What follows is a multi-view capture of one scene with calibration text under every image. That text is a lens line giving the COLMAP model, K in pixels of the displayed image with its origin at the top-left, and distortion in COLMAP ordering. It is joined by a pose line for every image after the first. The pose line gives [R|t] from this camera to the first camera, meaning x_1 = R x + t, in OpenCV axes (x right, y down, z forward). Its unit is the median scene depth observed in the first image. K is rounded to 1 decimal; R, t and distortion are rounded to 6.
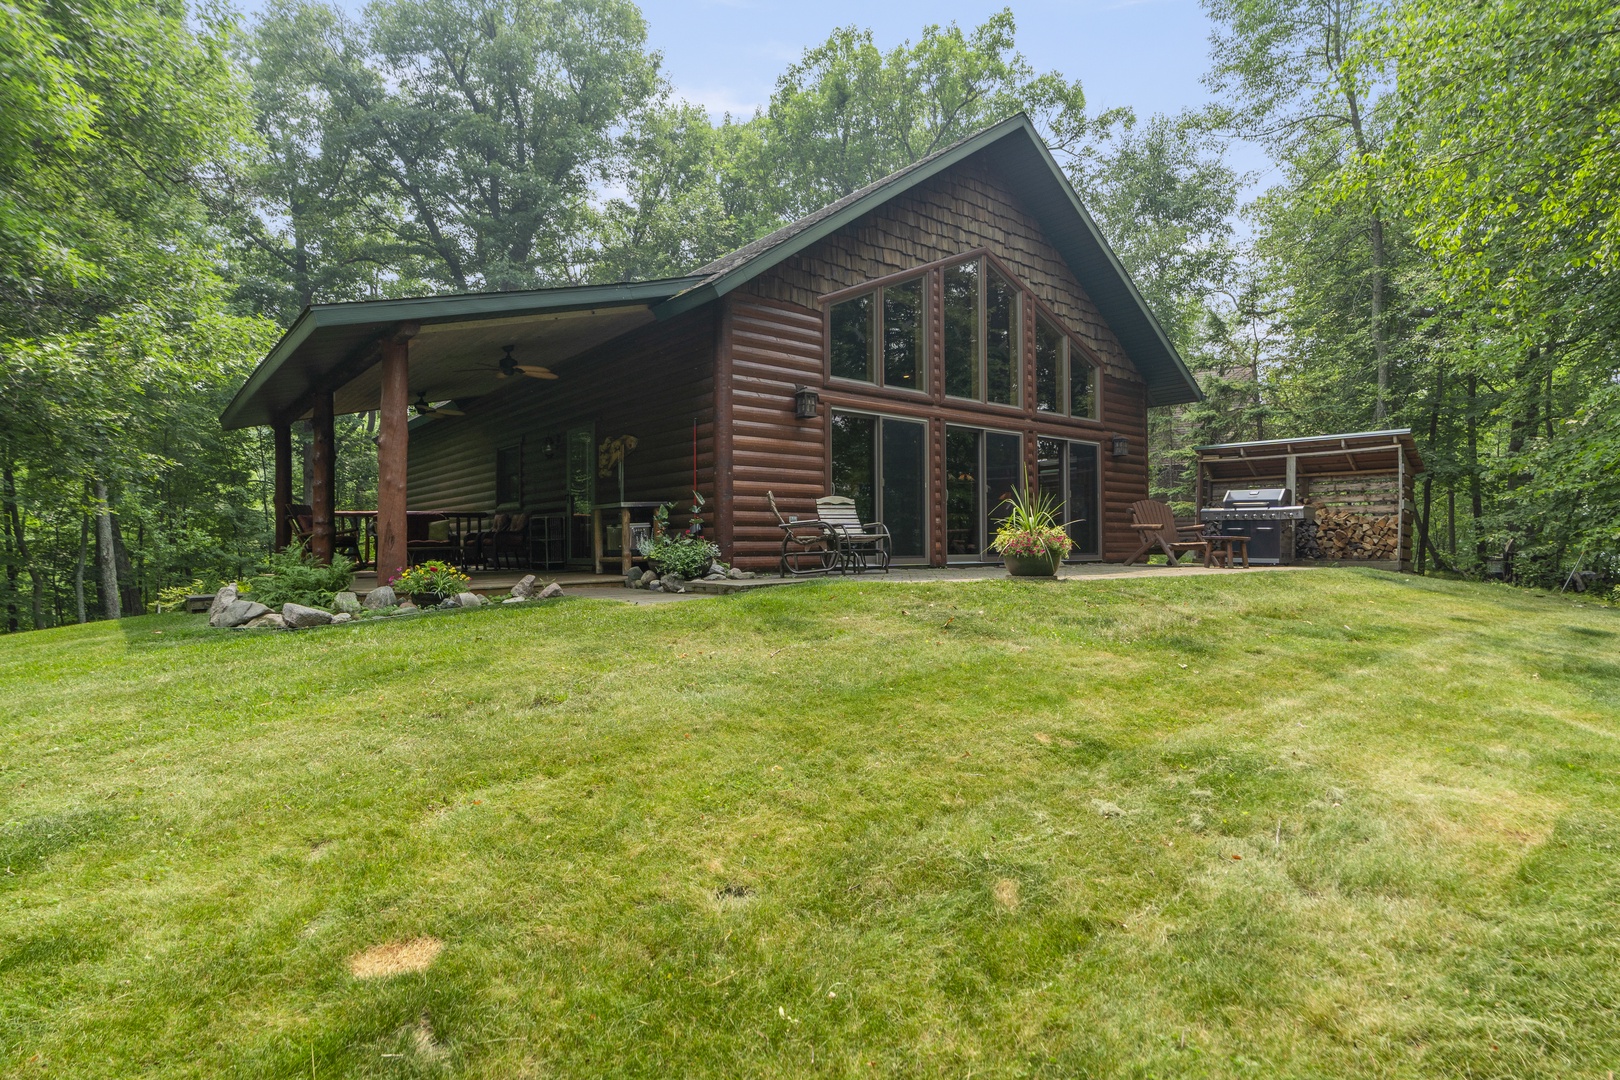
lens RADIAL K [[778.8, 0, 810.0], [0, 778.8, 540.0], [0, 0, 1]] dist [0.001262, 0.000912]
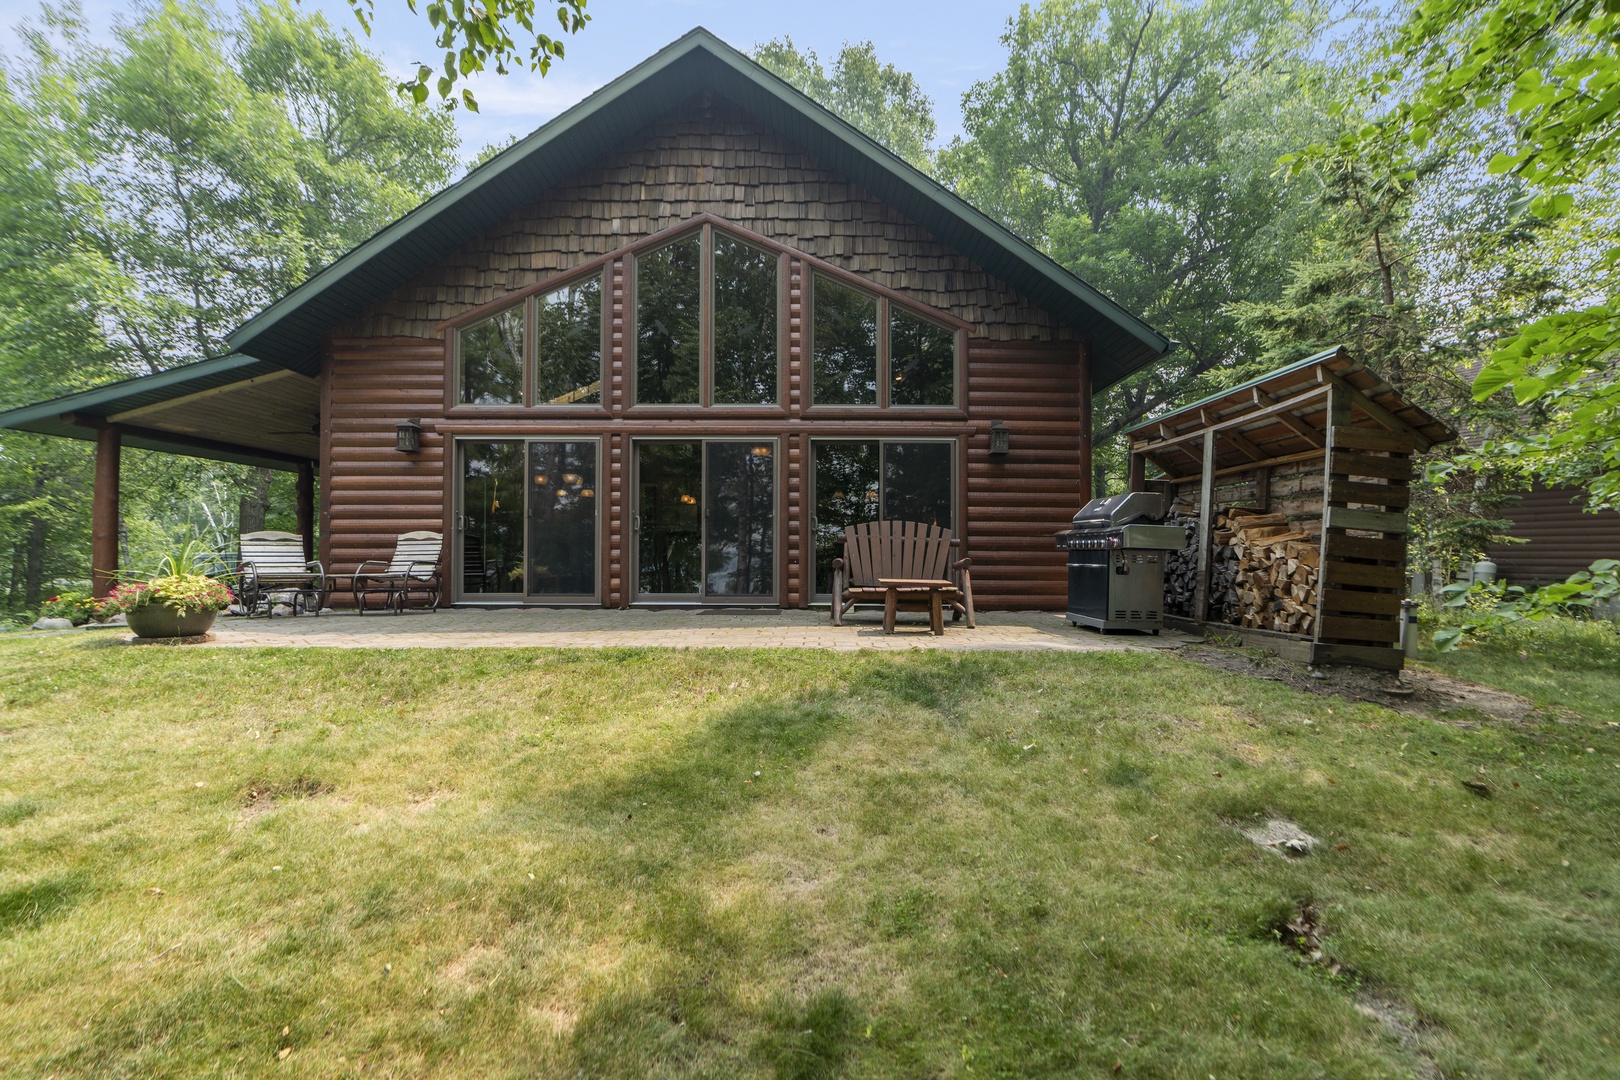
lens RADIAL K [[729.7, 0, 816.1], [0, 729.7, 556.4], [0, 0, 1]] dist [-0.000328, 0.000235]
pose [[0.791432, -0.001008, -0.611257, 0.778557], [-0.005802, 0.999941, -0.009161, -0.016213], [0.611230, 0.010797, 0.791379, 0.480407]]
